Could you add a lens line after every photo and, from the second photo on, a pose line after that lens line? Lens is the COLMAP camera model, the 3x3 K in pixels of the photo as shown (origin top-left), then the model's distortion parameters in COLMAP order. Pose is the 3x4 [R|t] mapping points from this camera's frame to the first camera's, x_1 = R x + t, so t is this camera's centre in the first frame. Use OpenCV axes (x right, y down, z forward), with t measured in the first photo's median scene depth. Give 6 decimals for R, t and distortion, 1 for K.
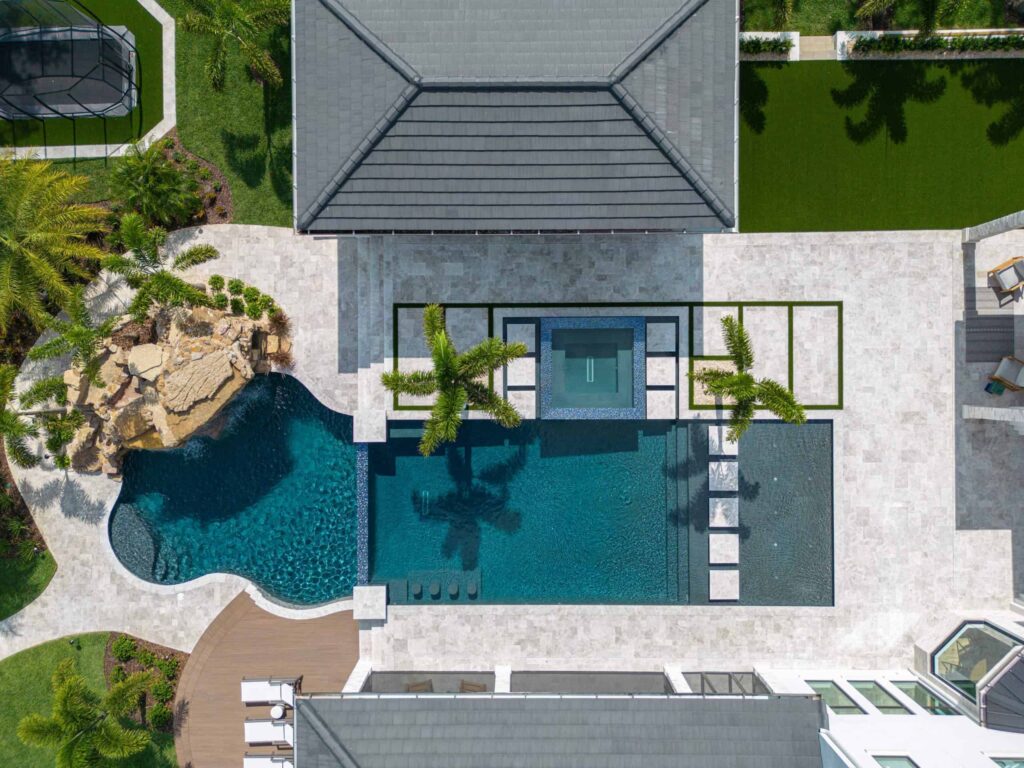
lens RADIAL K [[723.5, 0, 512.0], [0, 723.5, 384.0], [0, 0, 1]] dist [0.091675, -0.108995]
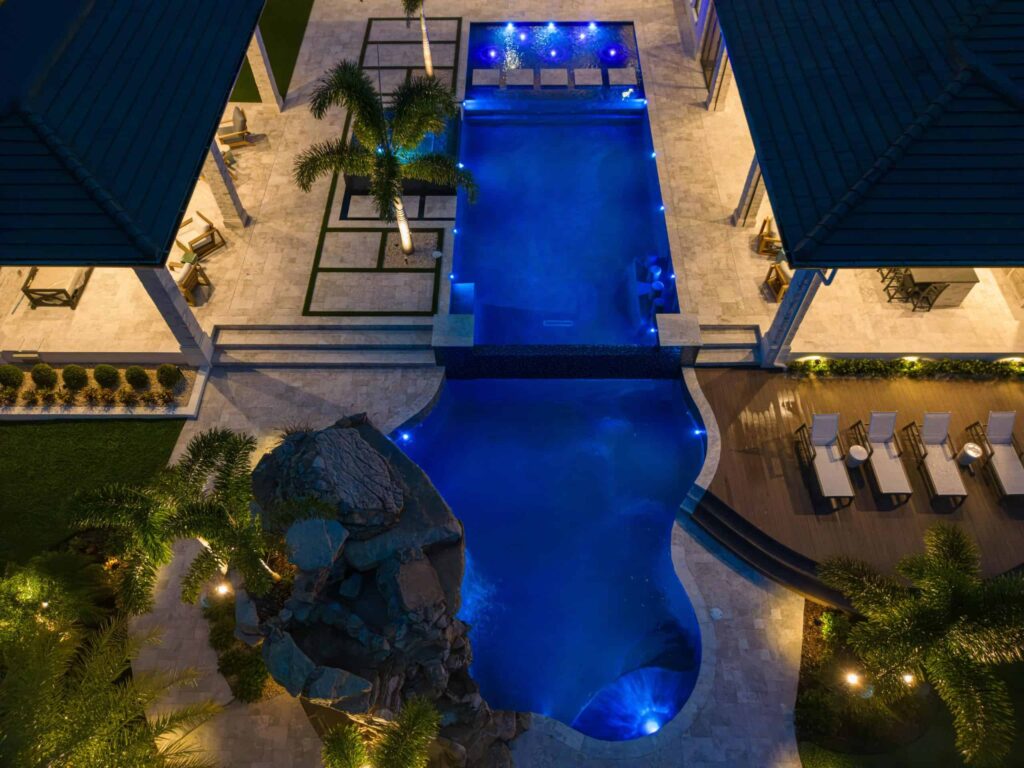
lens RADIAL K [[723.5, 0, 512.0], [0, 723.5, 384.0], [0, 0, 1]] dist [0.091675, -0.108995]
pose [[0.011154, -0.811776, 0.583862, -0.689555], [0.999821, 0.000132, -0.018916, 0.134466], [0.015278, 0.583969, 0.811632, 0.397588]]
